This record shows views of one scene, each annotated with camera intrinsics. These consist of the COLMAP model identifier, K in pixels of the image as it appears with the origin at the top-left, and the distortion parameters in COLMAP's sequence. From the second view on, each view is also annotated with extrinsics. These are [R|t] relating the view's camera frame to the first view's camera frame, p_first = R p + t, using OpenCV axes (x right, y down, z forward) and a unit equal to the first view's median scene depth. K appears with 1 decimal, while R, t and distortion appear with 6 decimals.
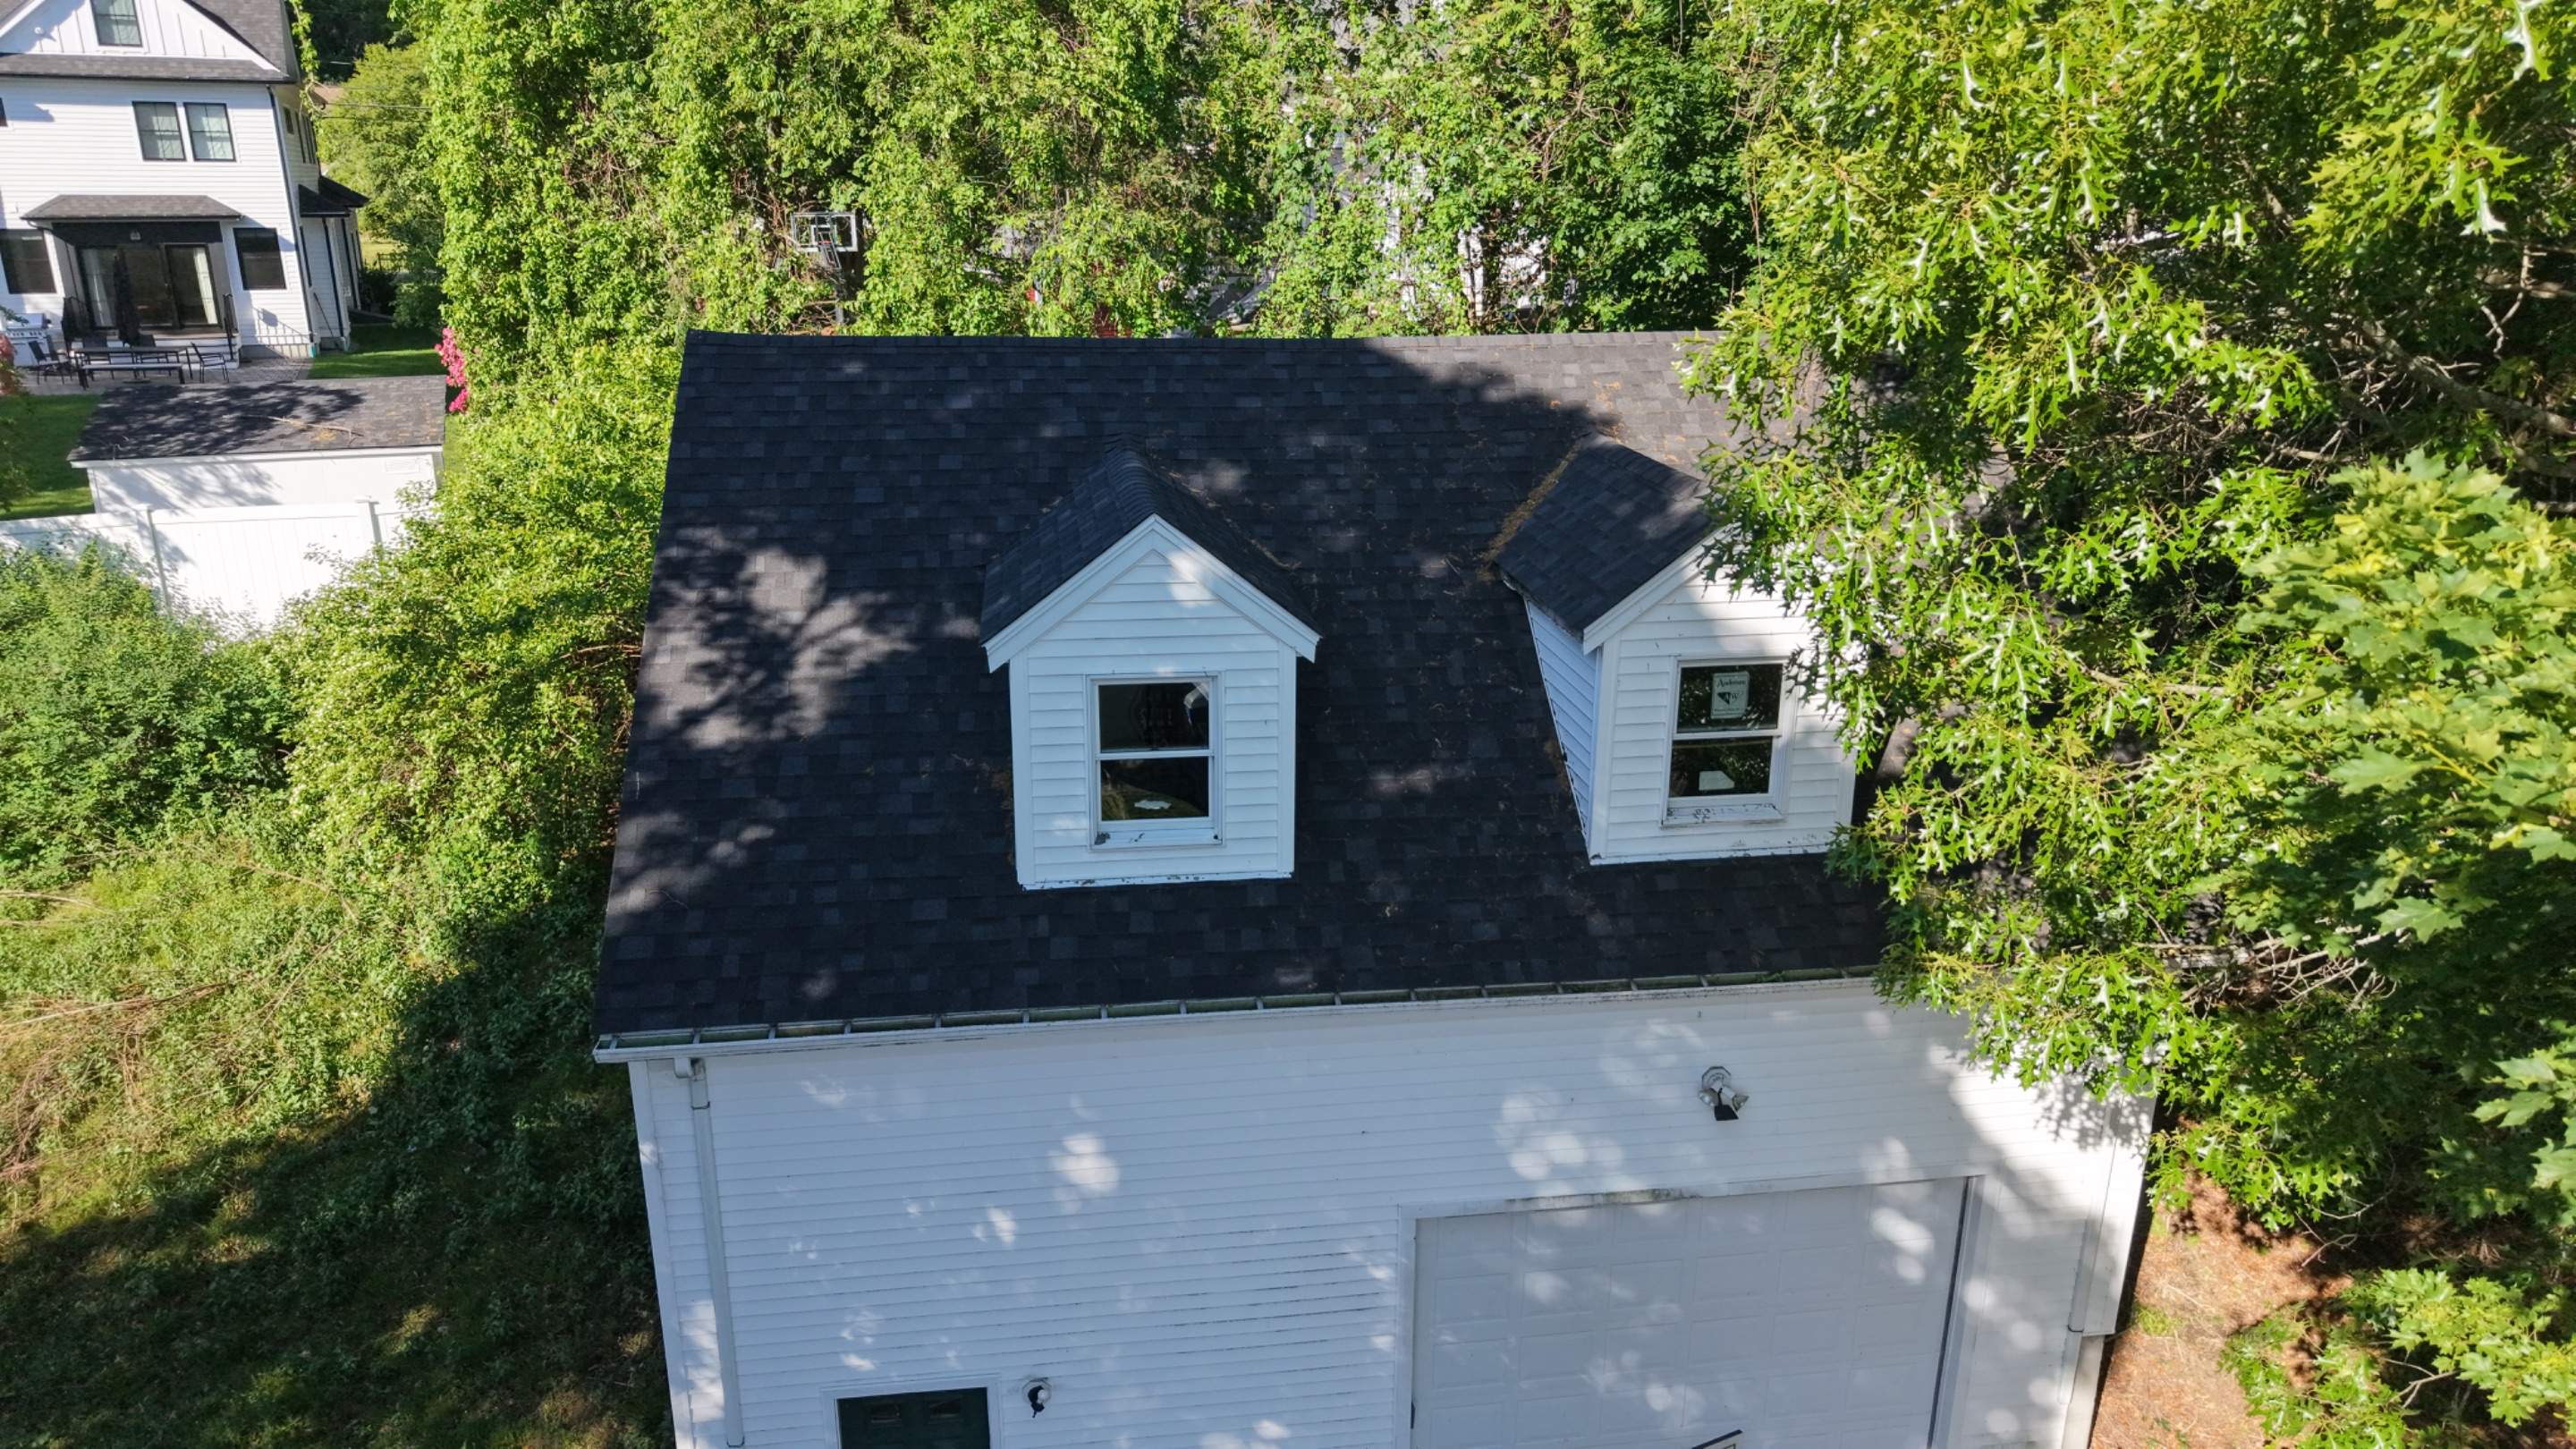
lens RADIAL K [[1703.5, 0, 1268.0], [0, 1703.5, 736.4], [0, 0, 1]] dist [0.005424, 0.001285]
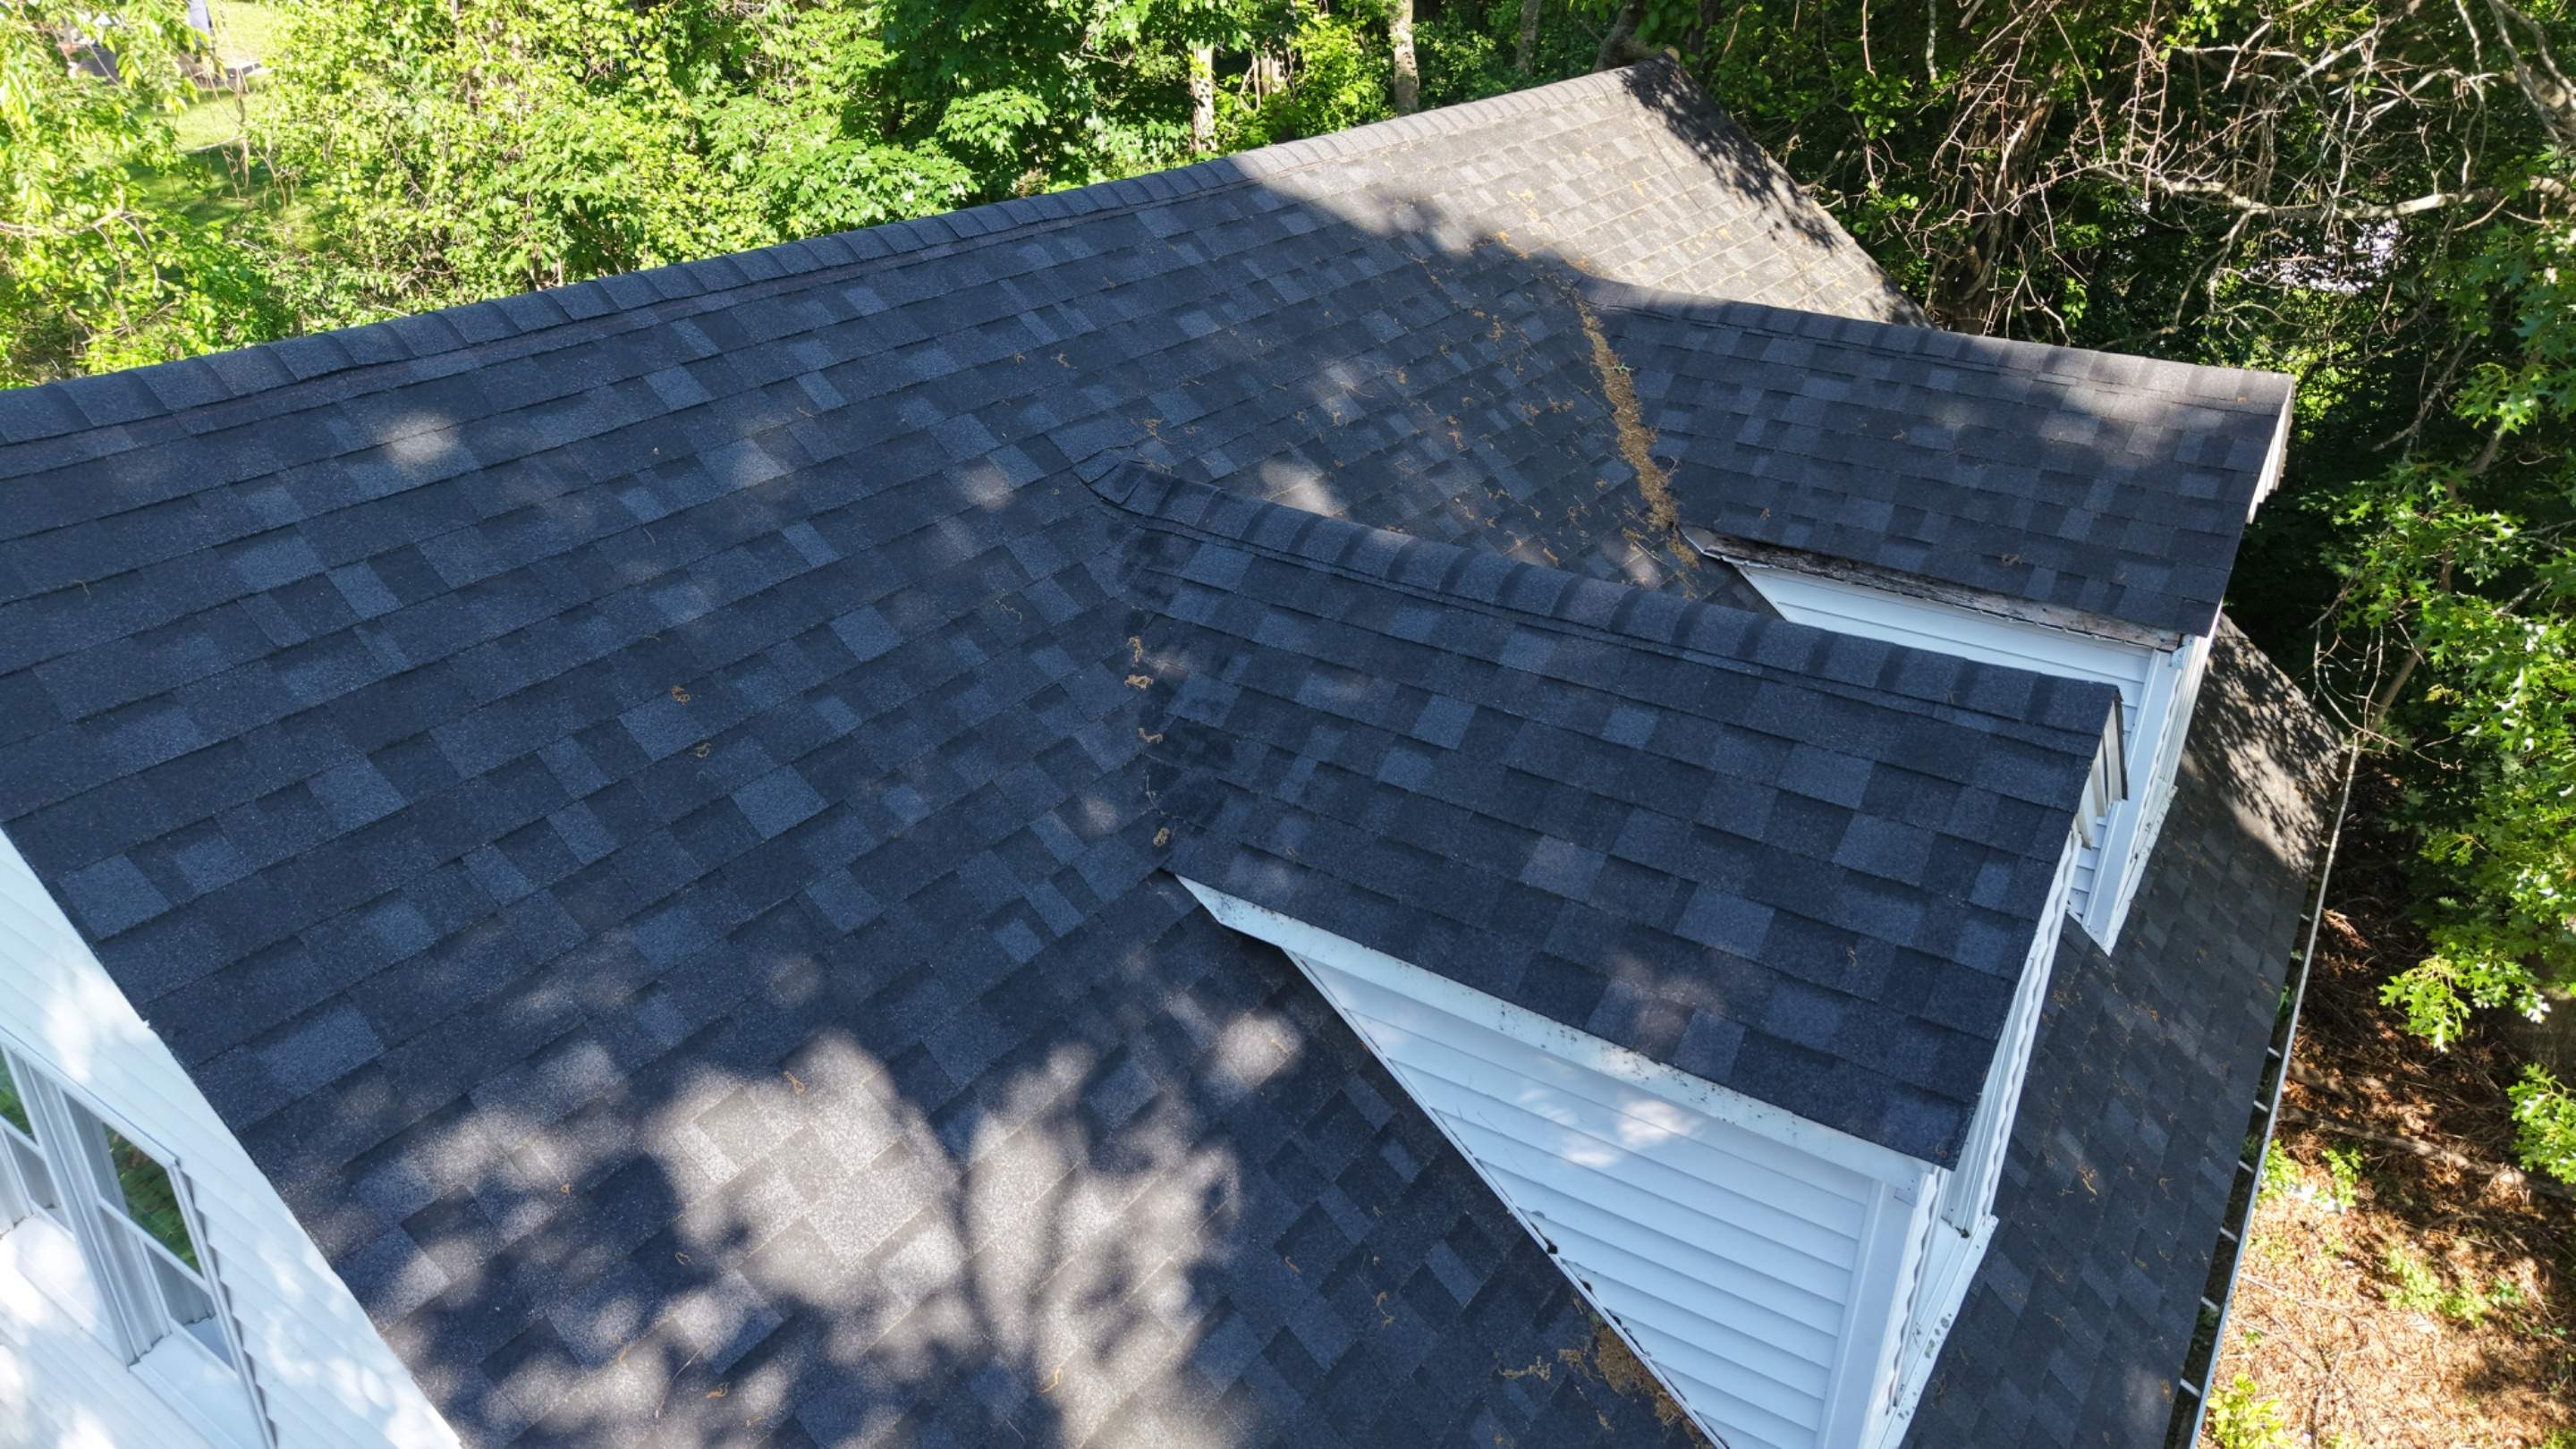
lens RADIAL K [[1722.6, 0, 1274.2], [0, 1722.6, 712.8], [0, 0, 1]] dist [0.006151, -0.005337]
pose [[0.662767, -0.329688, 0.672343, -0.429768], [0.235529, 0.944074, 0.230759, -0.233538], [-0.710820, 0.005416, 0.703353, 0.734300]]
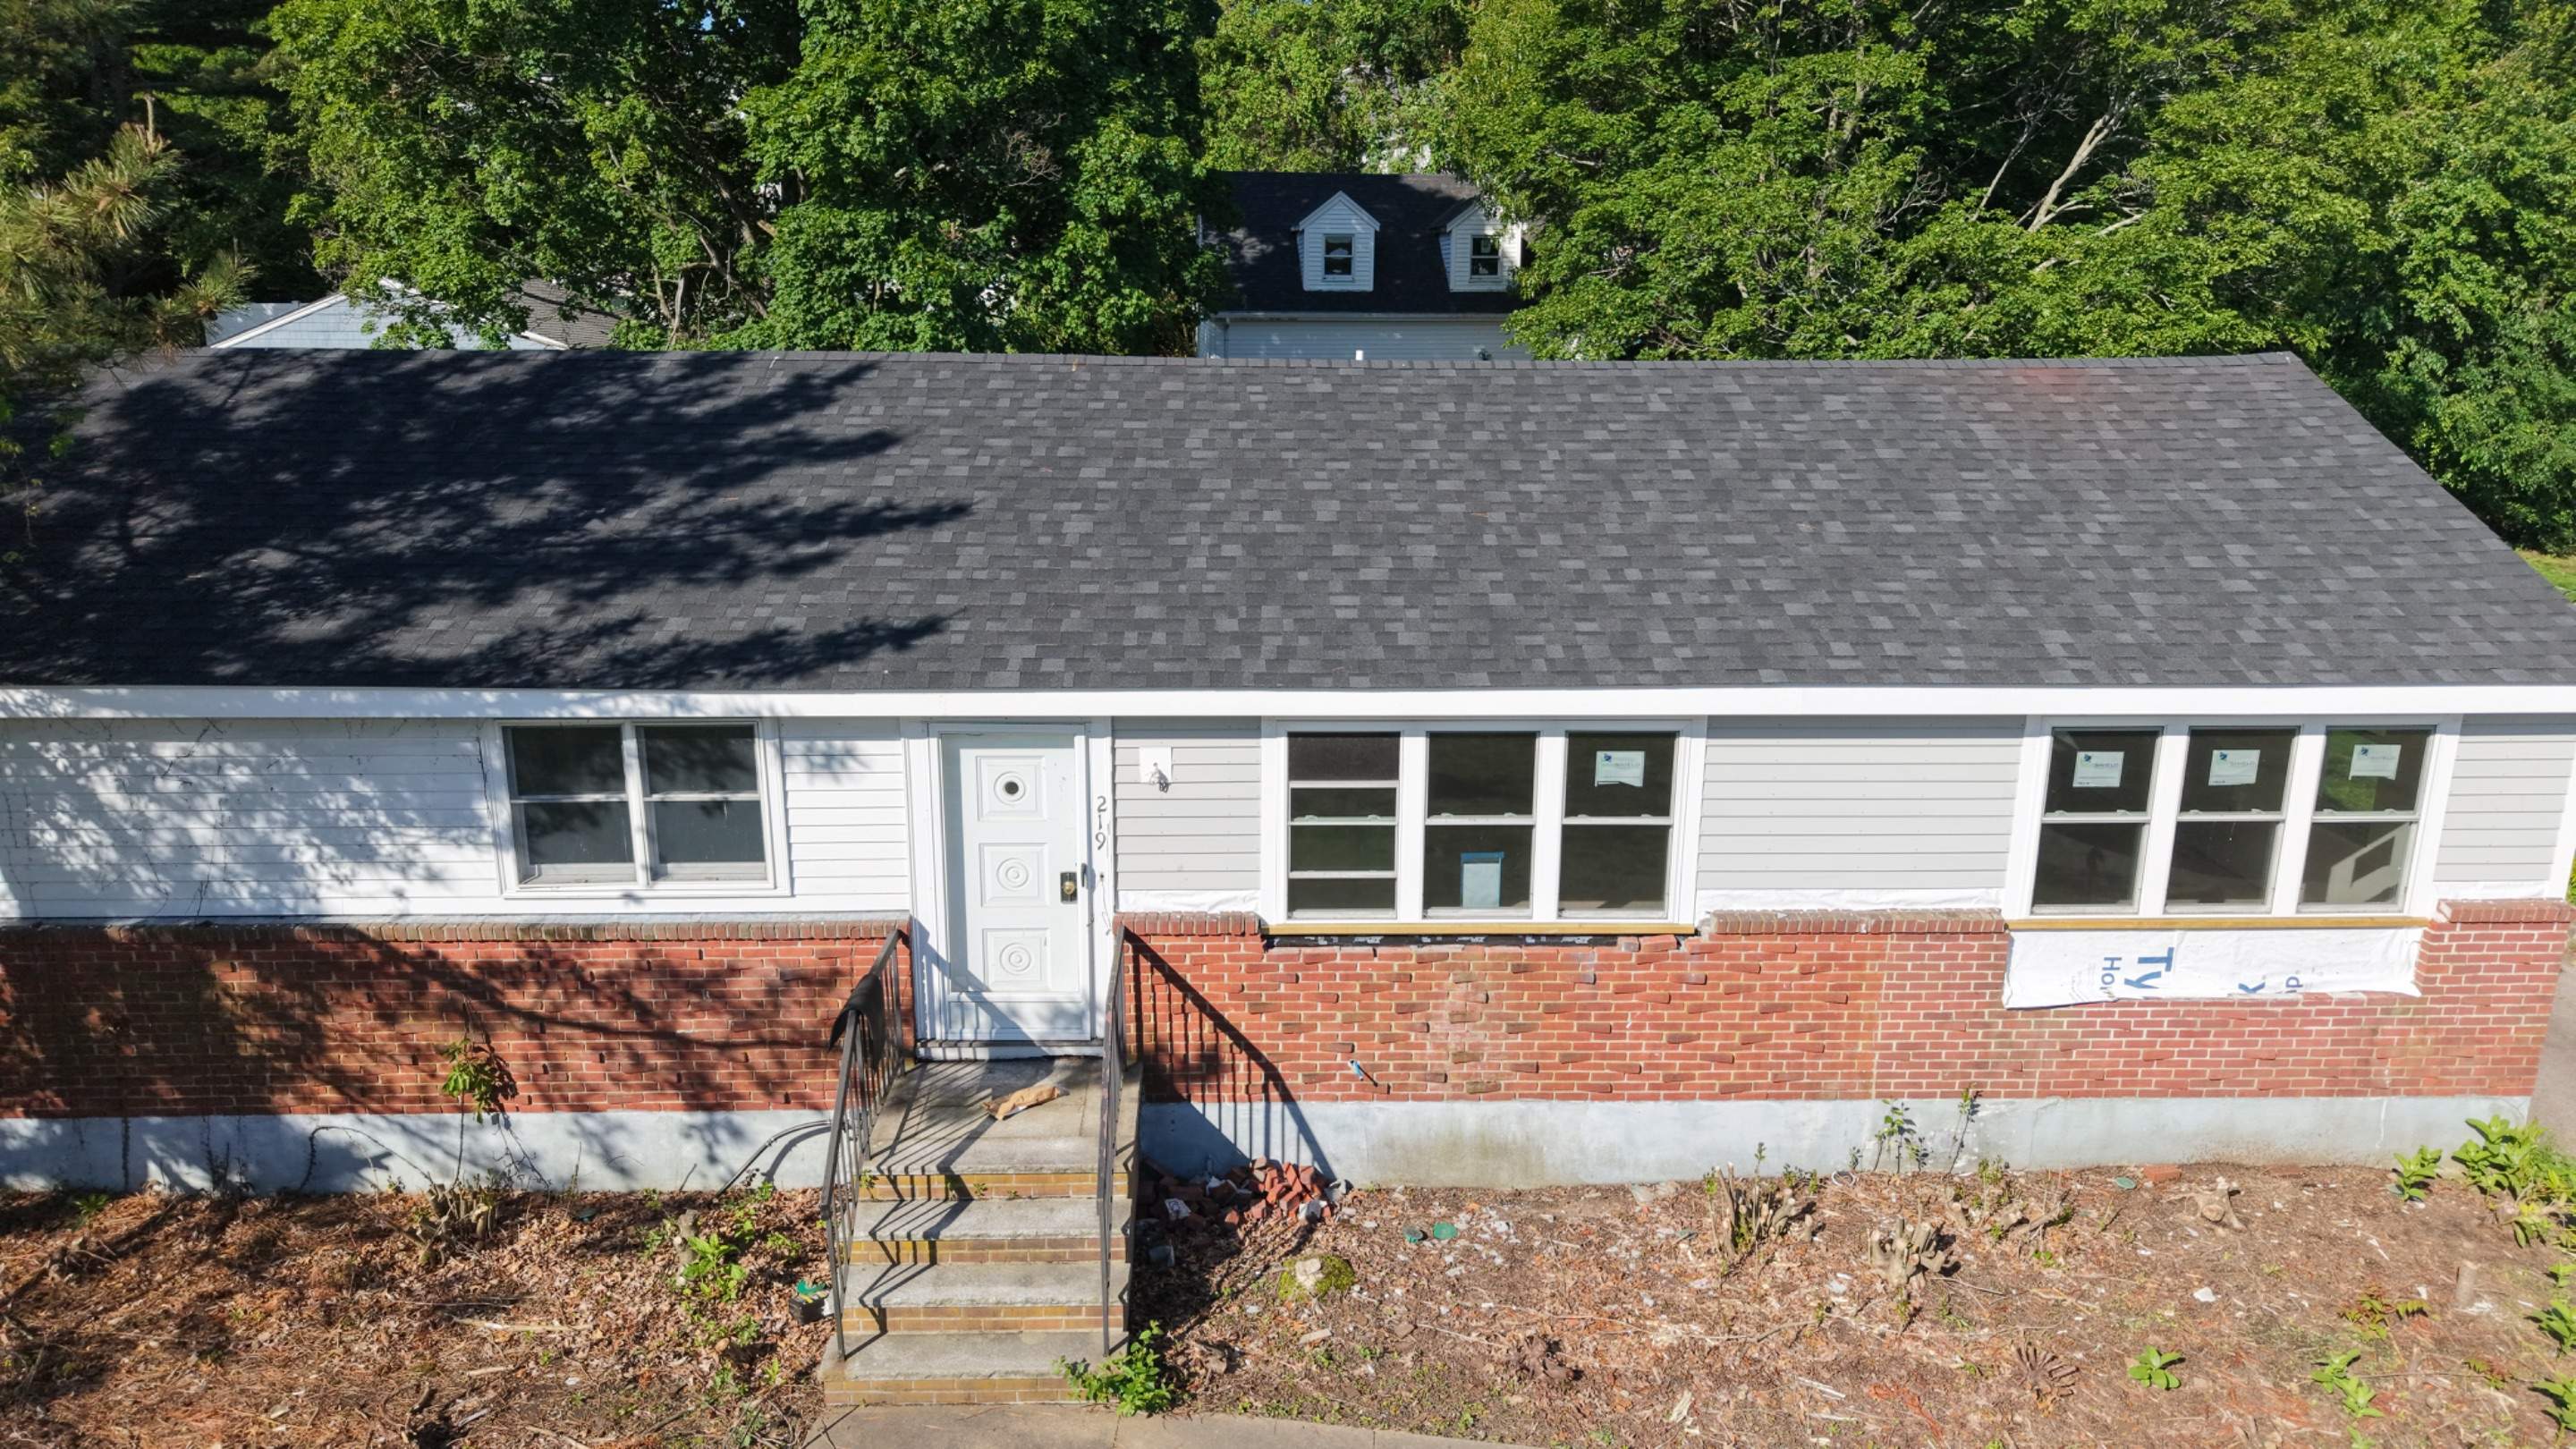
lens RADIAL K [[1722.6, 0, 1274.2], [0, 1722.6, 712.8], [0, 0, 1]] dist [0.006151, -0.005337]
pose [[0.999067, 0.017846, -0.039319, -0.034612], [-0.020510, 0.997444, -0.068443, 1.192027], [0.037997, 0.069186, 0.996880, -2.598660]]
